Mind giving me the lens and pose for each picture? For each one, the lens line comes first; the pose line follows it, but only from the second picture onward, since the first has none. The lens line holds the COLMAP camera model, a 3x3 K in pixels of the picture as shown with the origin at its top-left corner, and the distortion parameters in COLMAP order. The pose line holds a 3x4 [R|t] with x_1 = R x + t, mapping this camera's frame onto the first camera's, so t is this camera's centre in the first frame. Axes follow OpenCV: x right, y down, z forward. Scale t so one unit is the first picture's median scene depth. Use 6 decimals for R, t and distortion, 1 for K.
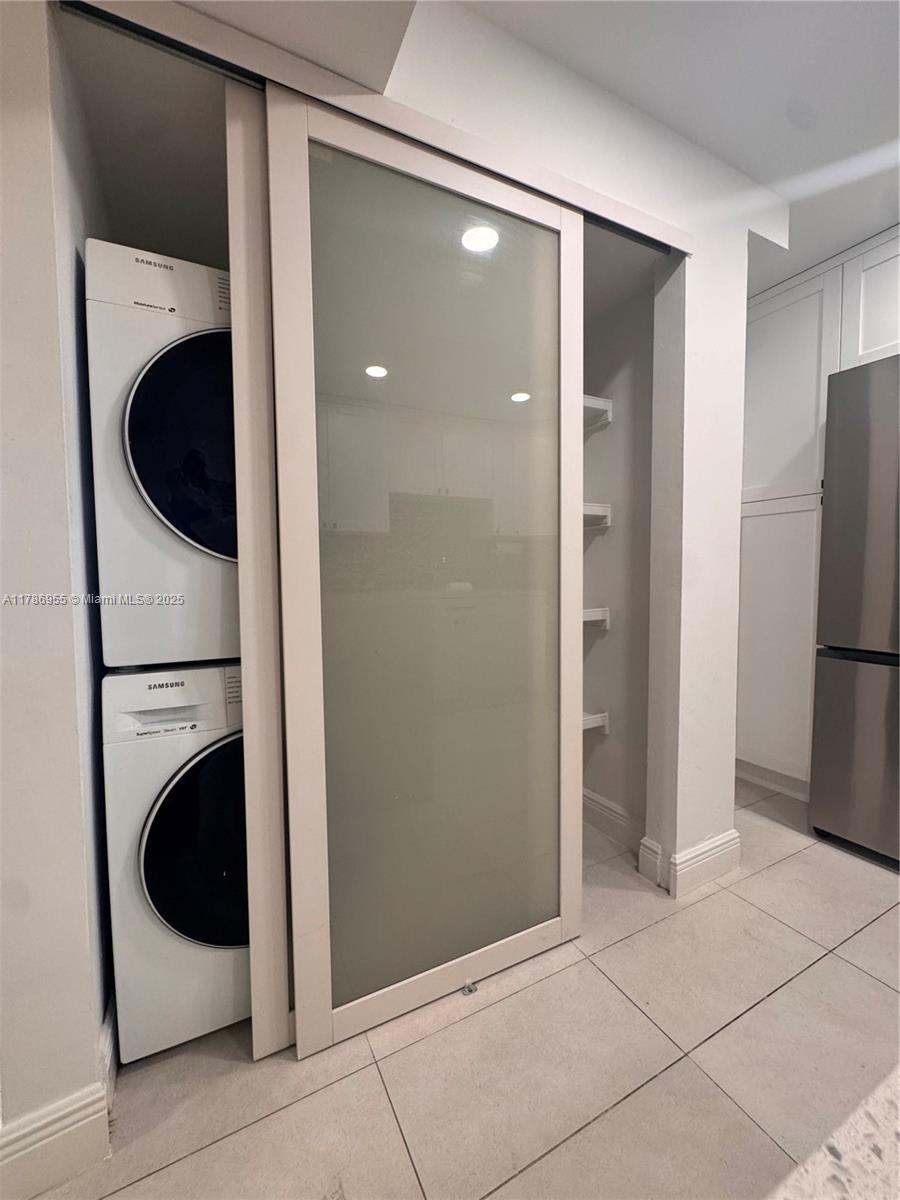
lens RADIAL K [[480.6, 0, 450.2], [0, 480.6, 595.2], [0, 0, 1]] dist [-0.001884, 0.000325]
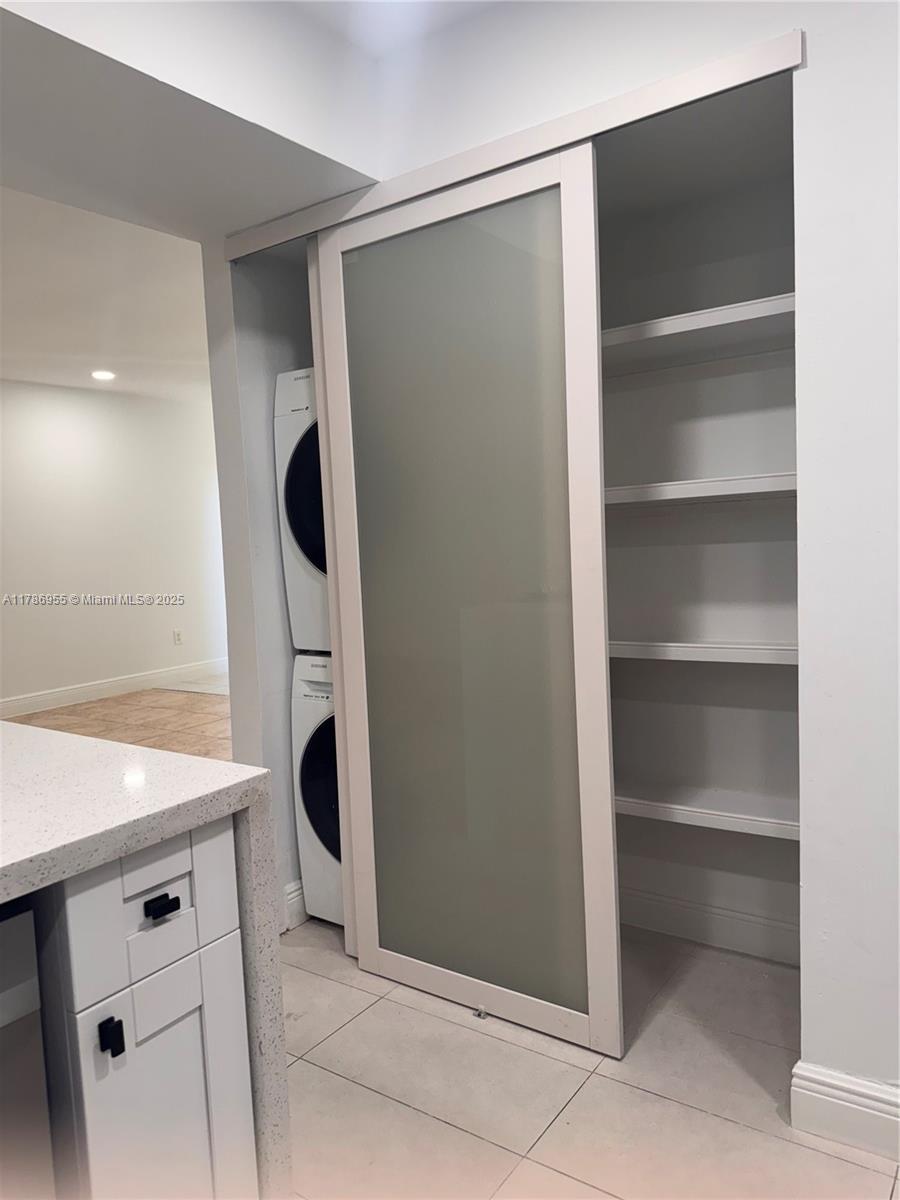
lens RADIAL K [[849.3, 0, 453.4], [0, 849.3, 599.6], [0, 0, 1]] dist [0.008136, 0.000284]
pose [[0.469177, 0.055526, -0.881357, 1.814698], [-0.009557, 0.998282, 0.057805, -0.158228], [0.883052, -0.018698, 0.468902, 0.176082]]
